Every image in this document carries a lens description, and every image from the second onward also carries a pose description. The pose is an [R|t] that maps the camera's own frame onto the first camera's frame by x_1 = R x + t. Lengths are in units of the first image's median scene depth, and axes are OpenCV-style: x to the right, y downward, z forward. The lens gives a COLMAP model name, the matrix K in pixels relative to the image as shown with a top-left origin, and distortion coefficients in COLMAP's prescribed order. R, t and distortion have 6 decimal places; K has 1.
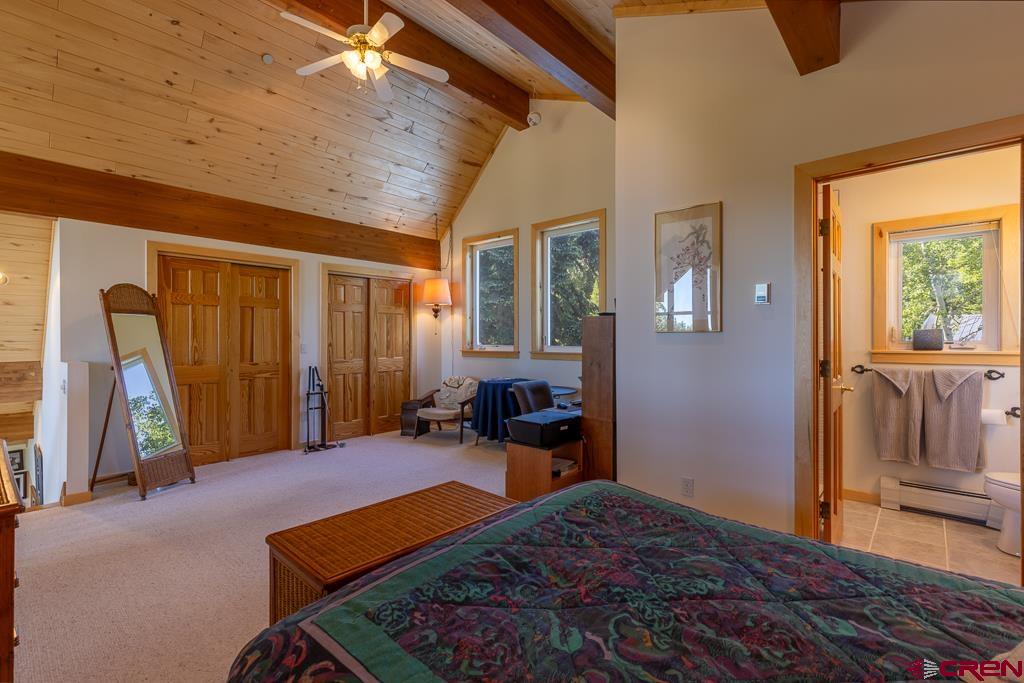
lens RADIAL K [[468.9, 0, 509.5], [0, 468.9, 337.4], [0, 0, 1]] dist [0.000250, 0.000094]
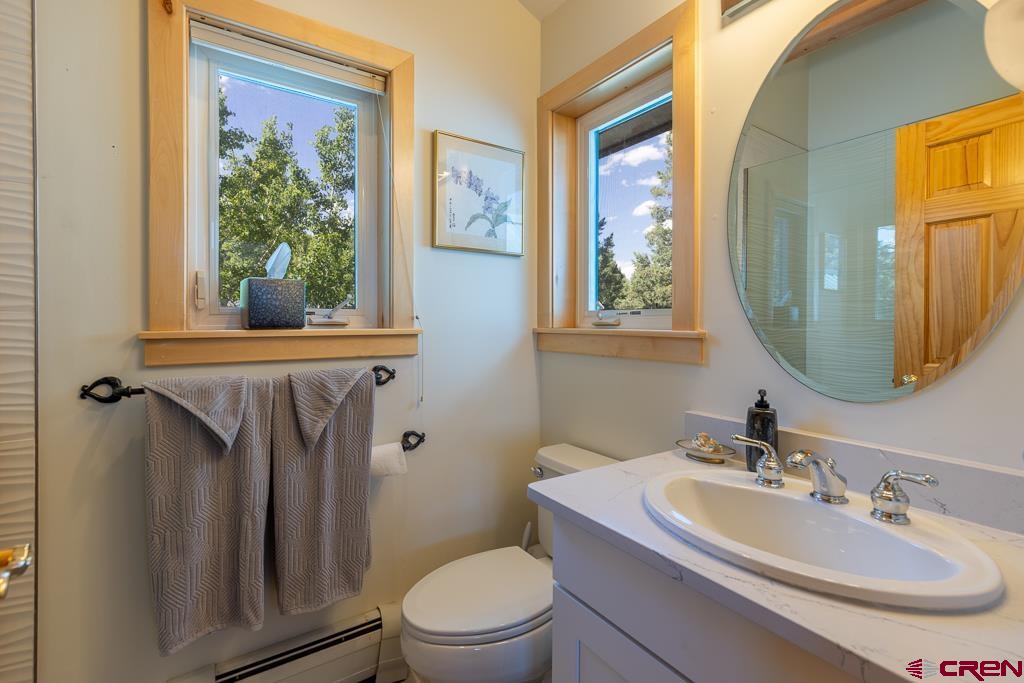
lens RADIAL K [[468.9, 0, 500.8], [0, 468.9, 324.1], [0, 0, 1]] dist [0.000250, 0.000094]
pose [[0.262811, 0.001525, 0.964846, 0.532635], [-0.003260, 0.999994, -0.000692, 0.022158], [-0.964842, -0.002963, 0.262815, 0.687482]]
